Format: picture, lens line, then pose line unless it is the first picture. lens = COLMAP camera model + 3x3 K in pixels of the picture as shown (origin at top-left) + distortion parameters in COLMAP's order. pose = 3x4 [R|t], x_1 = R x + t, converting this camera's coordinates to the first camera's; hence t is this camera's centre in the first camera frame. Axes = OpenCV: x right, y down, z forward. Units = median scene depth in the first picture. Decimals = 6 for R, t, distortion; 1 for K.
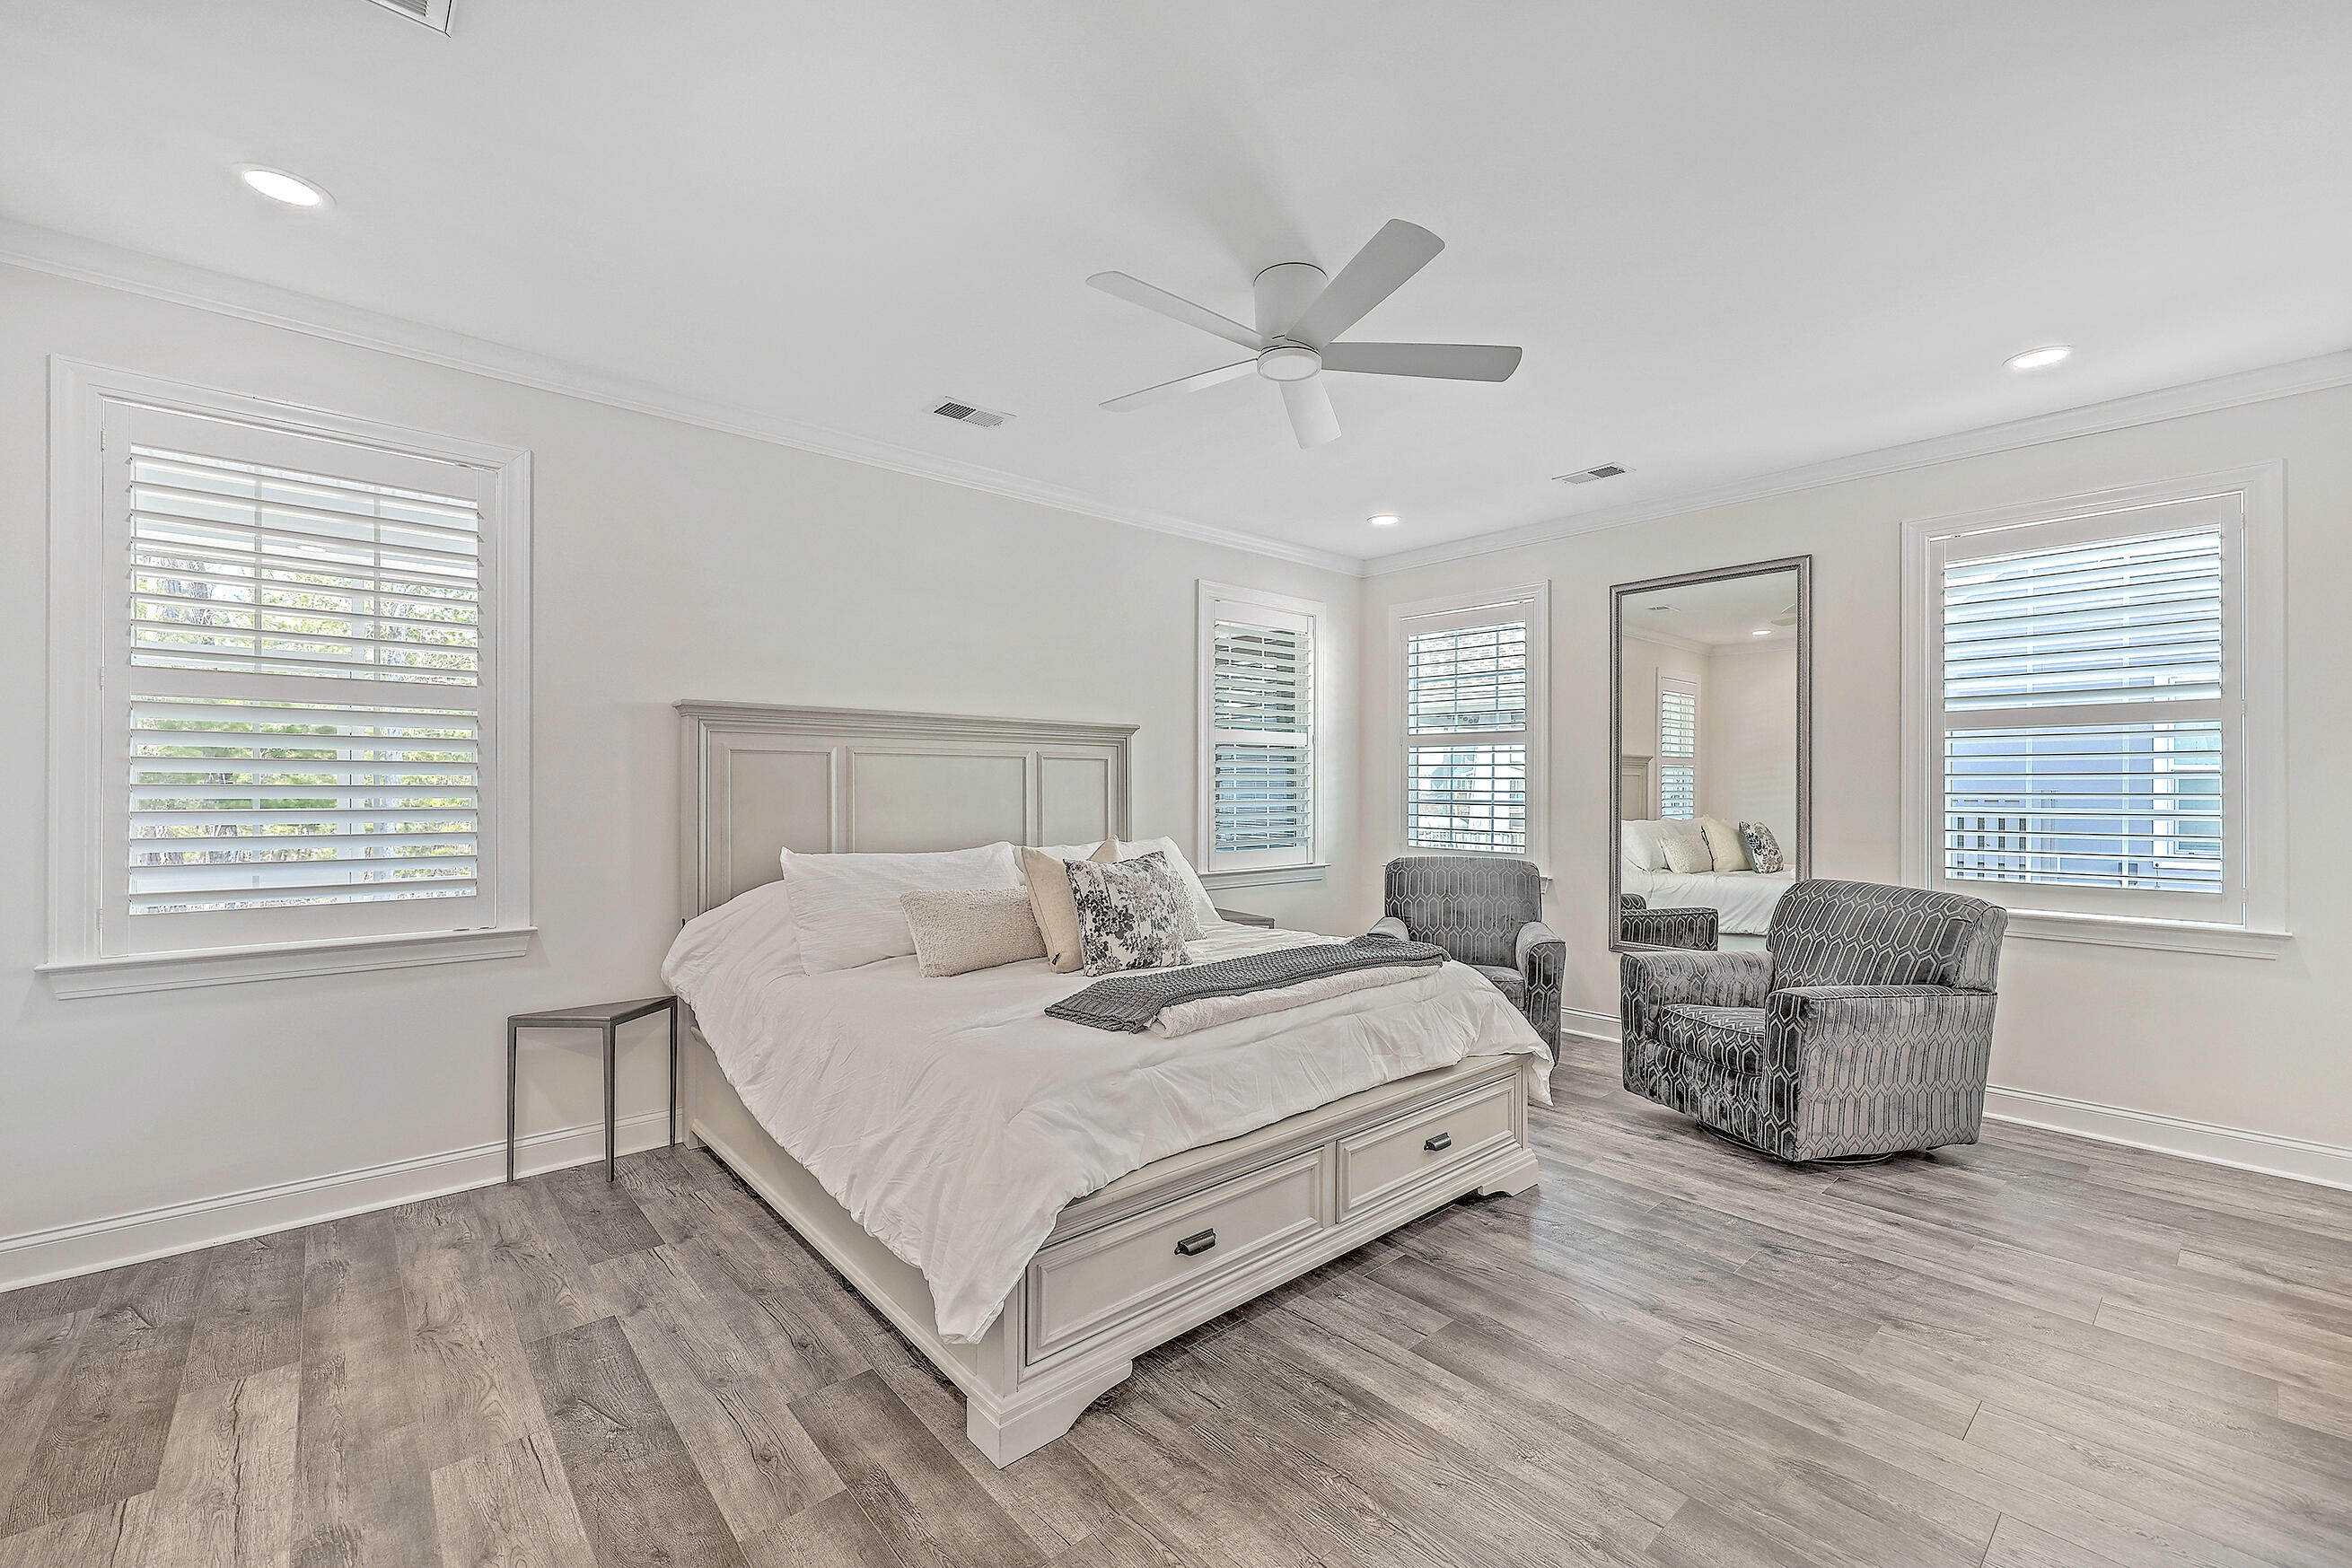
lens RADIAL K [[961.4, 0, 1178.2], [0, 961.4, 783.1], [0, 0, 1]] dist [-0.002047, 0.000197]
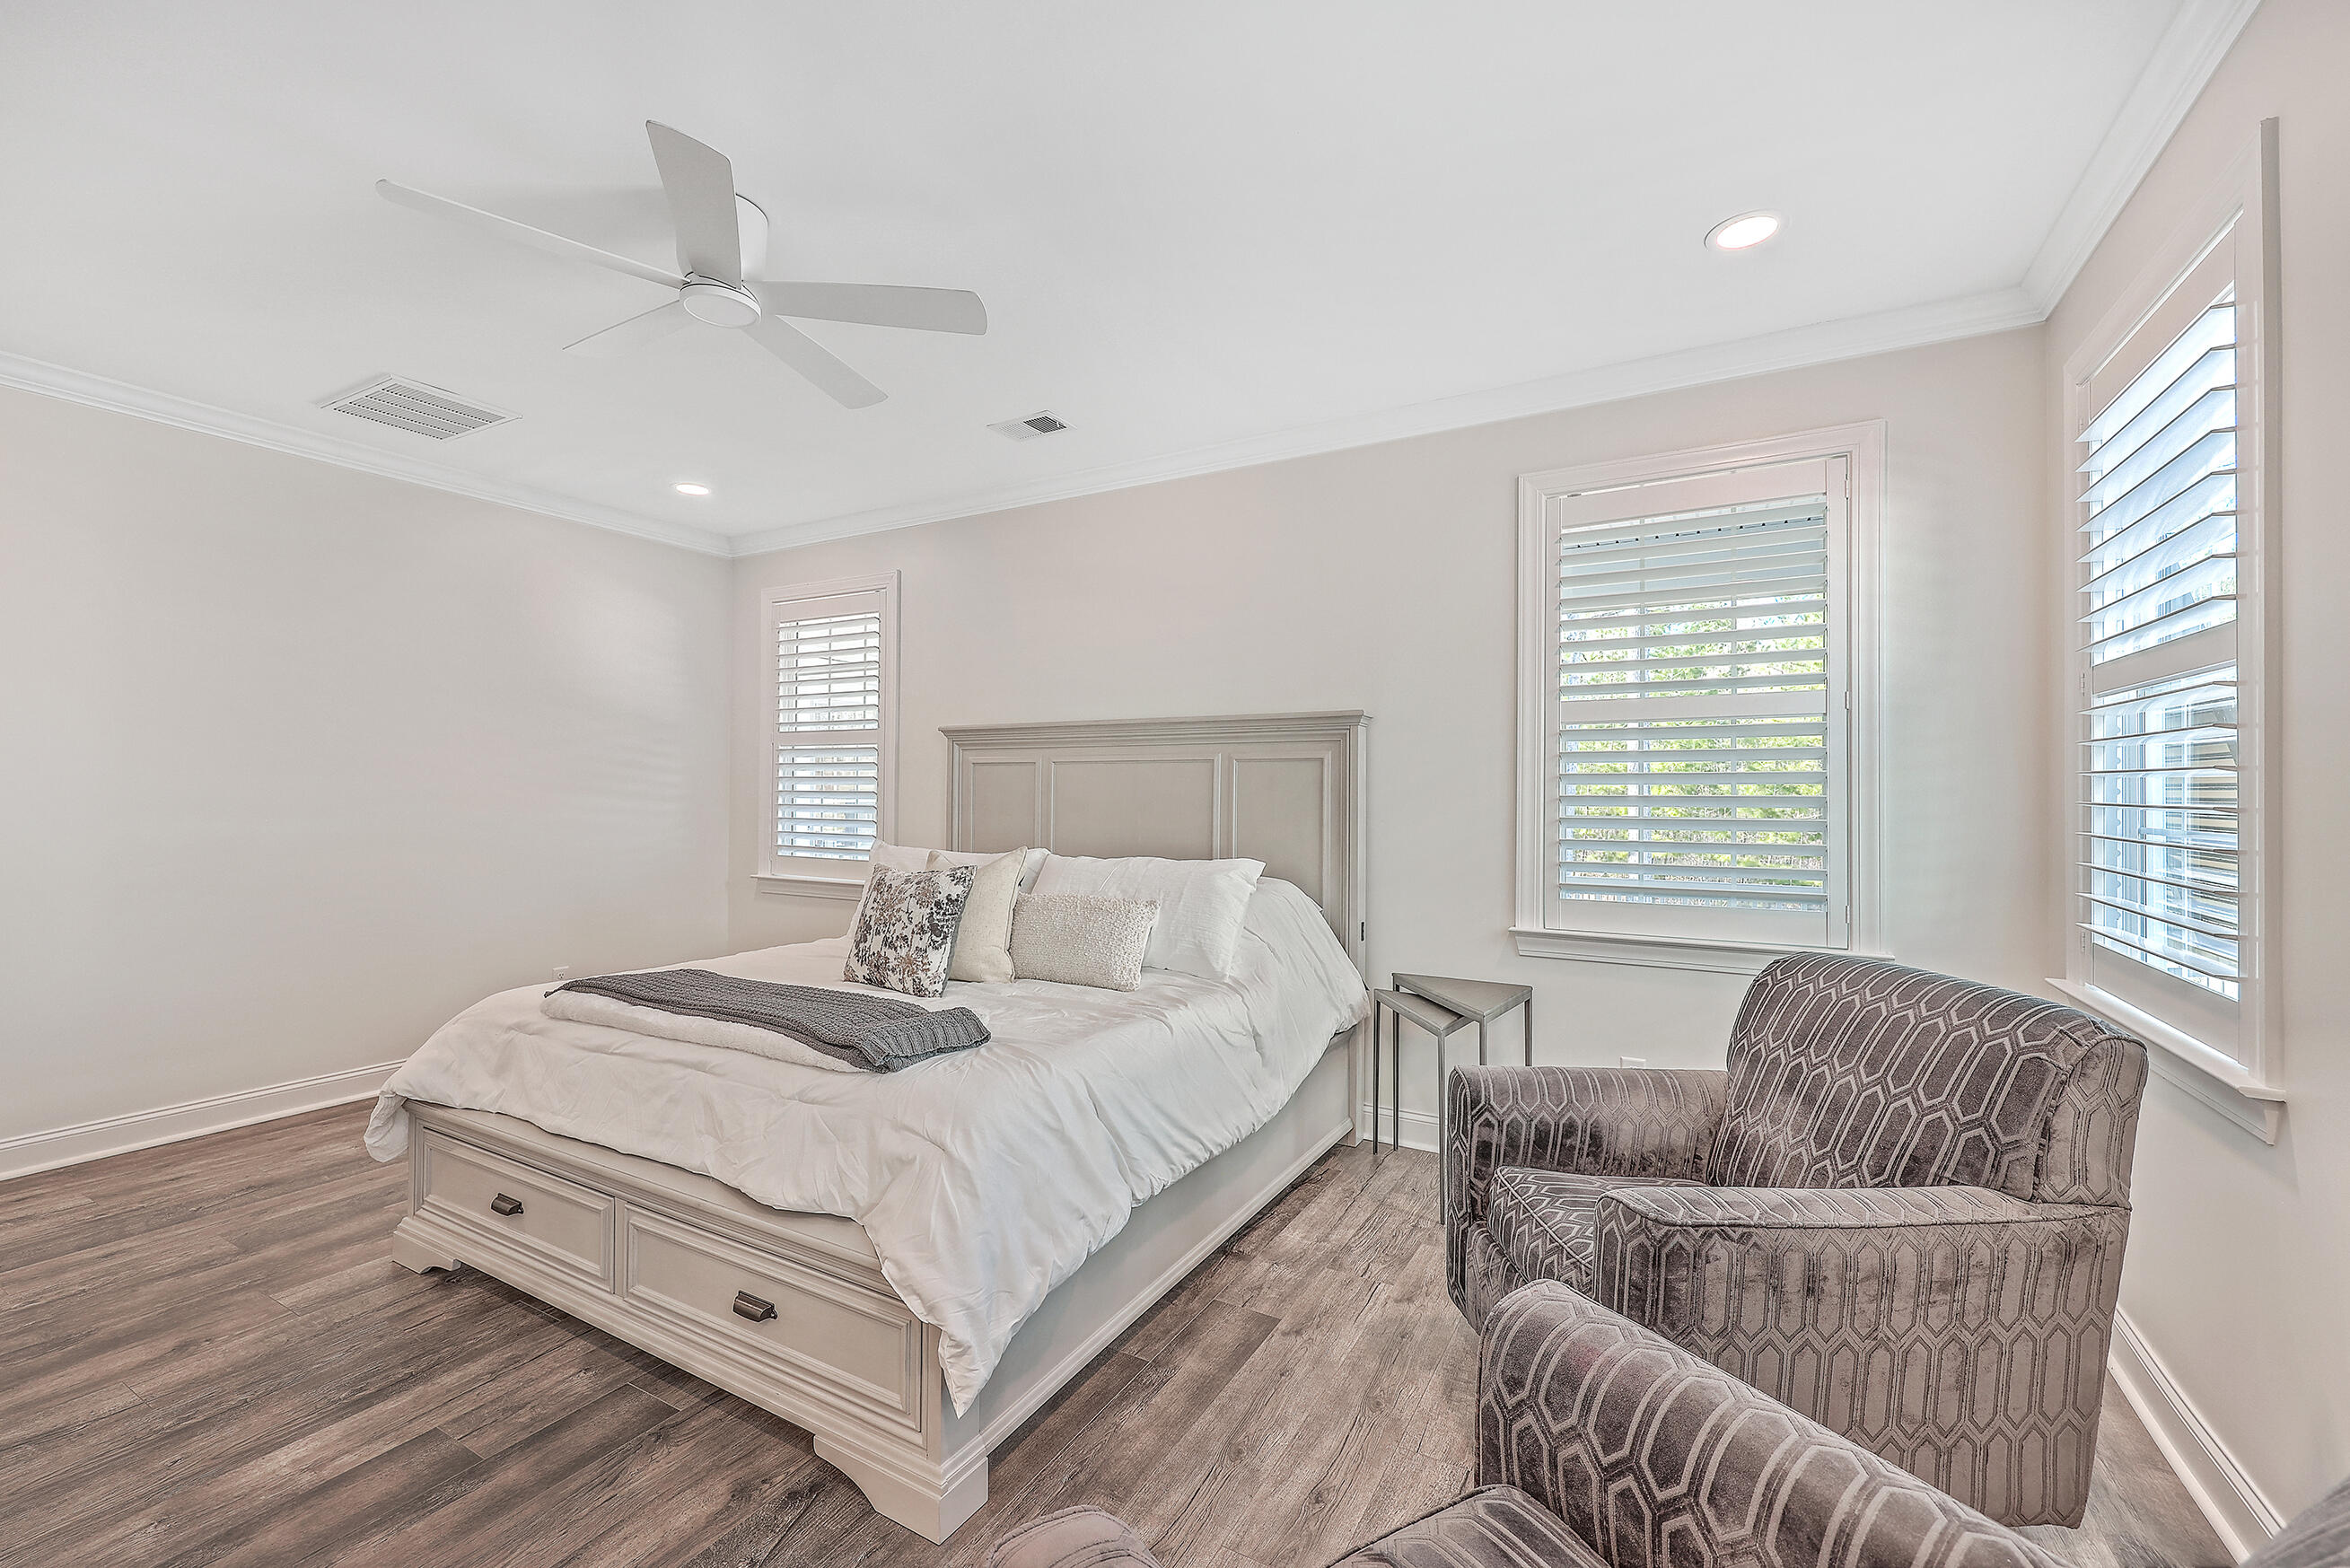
lens RADIAL K [[960.6, 0, 1169.3], [0, 960.6, 793.7], [0, 0, 1]] dist [-0.002047, 0.000197]
pose [[0.337237, -0.005052, -0.941406, 0.913766], [-0.005461, 0.999958, -0.007322, 0.013877], [0.941404, 0.007610, 0.337195, 0.946281]]
